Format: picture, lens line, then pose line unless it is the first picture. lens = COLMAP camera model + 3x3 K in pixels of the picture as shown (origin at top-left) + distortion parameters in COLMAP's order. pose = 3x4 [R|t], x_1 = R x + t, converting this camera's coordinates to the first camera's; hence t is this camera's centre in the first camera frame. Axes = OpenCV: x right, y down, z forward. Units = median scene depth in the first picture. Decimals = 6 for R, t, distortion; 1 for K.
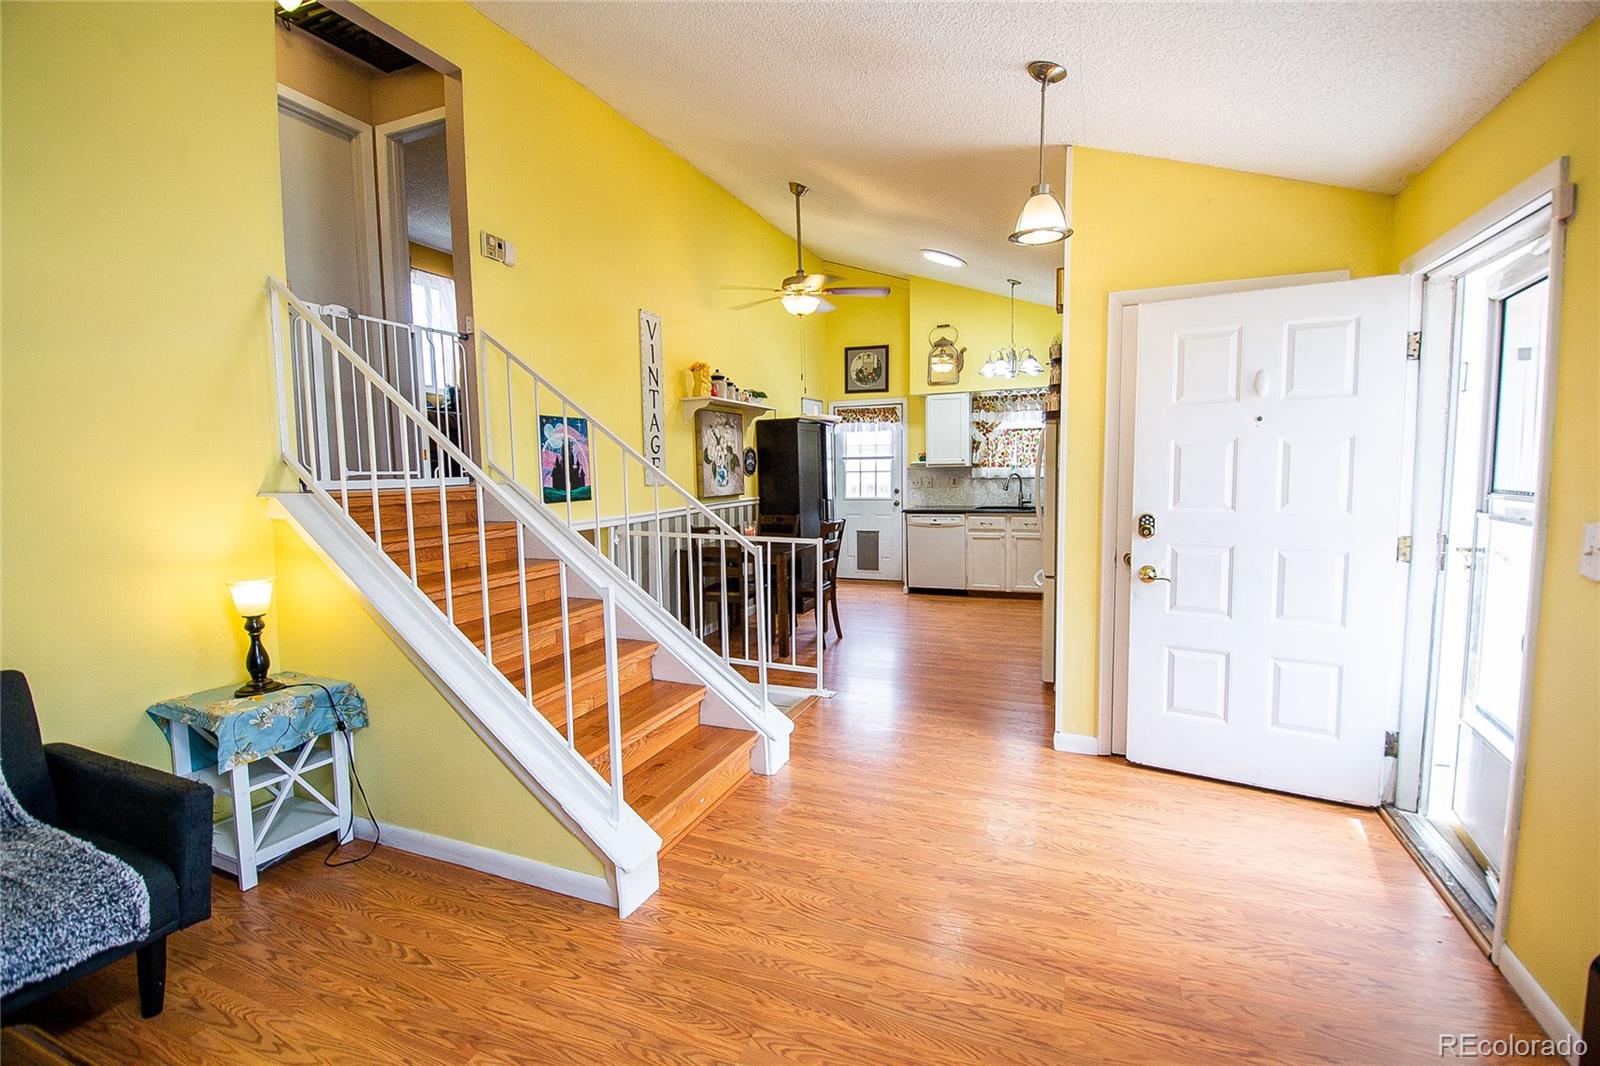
lens RADIAL K [[714.9, 0, 807.4], [0, 714.9, 528.1], [0, 0, 1]] dist [-0.009851, -0.000859]
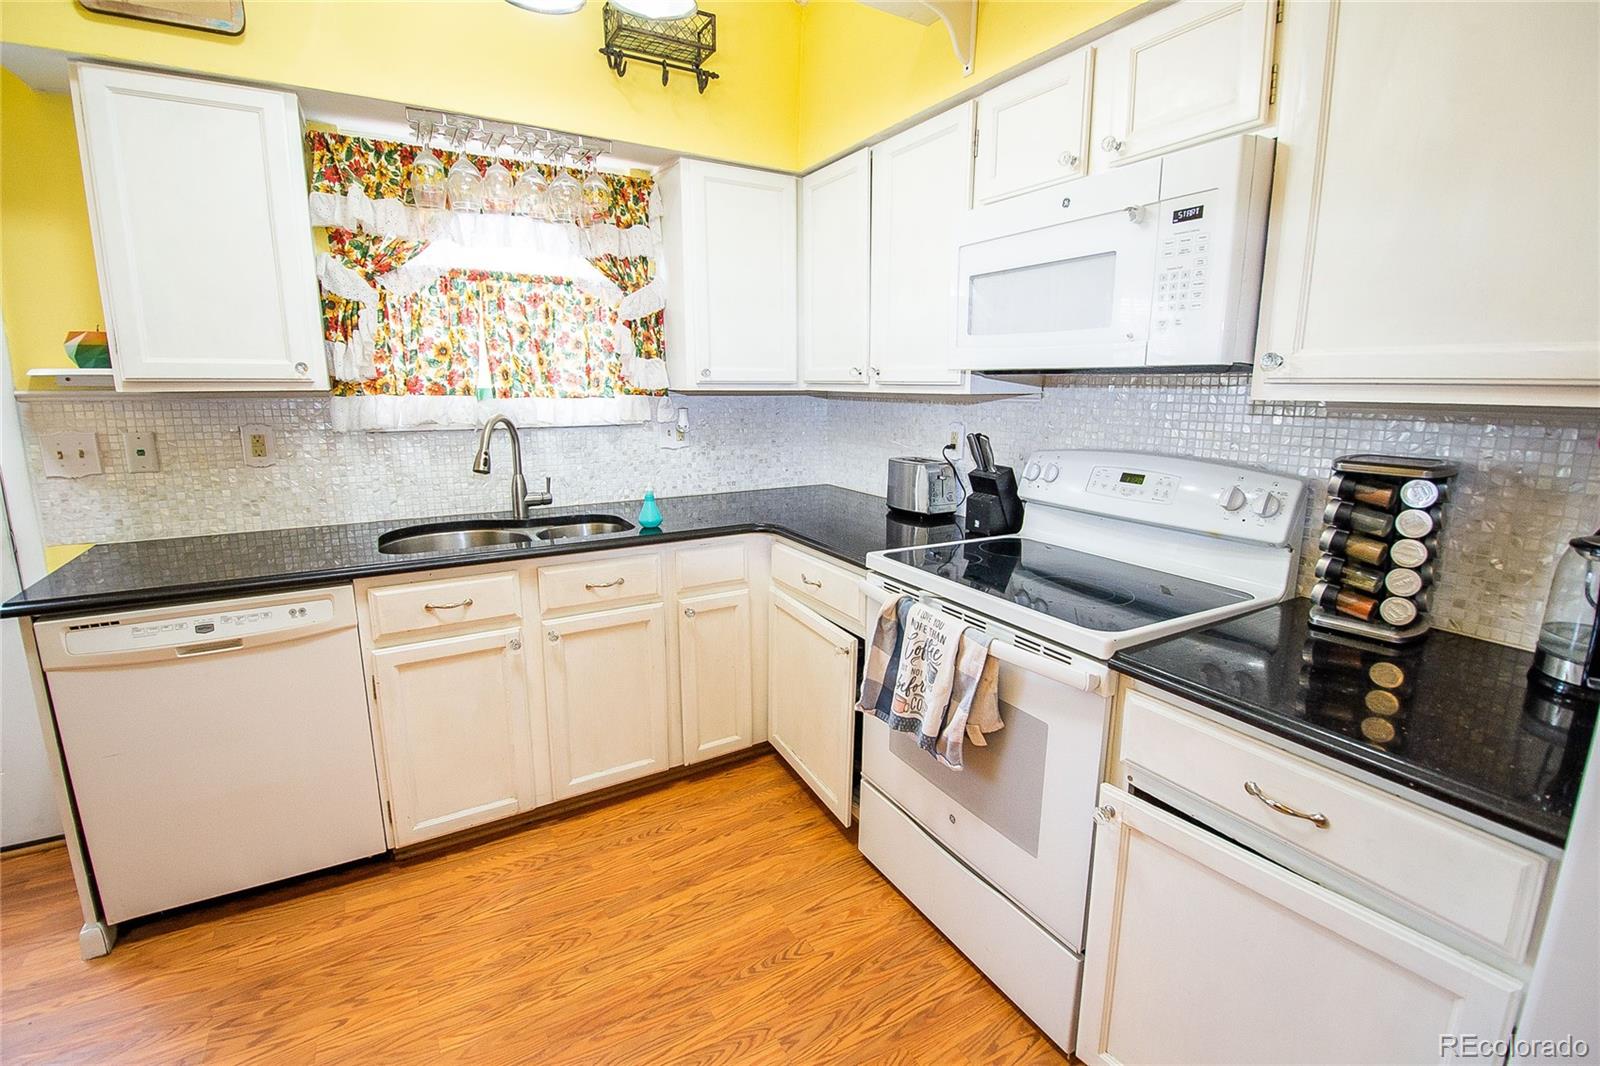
lens RADIAL K [[714.9, 0, 802.2], [0, 714.9, 525.9], [0, 0, 1]] dist [-0.009851, -0.000859]
pose [[0.610672, -0.132916, 0.780649, 0.117458], [0.055415, 0.990569, 0.125309, -0.058957], [-0.789942, -0.033263, 0.612278, 0.683998]]
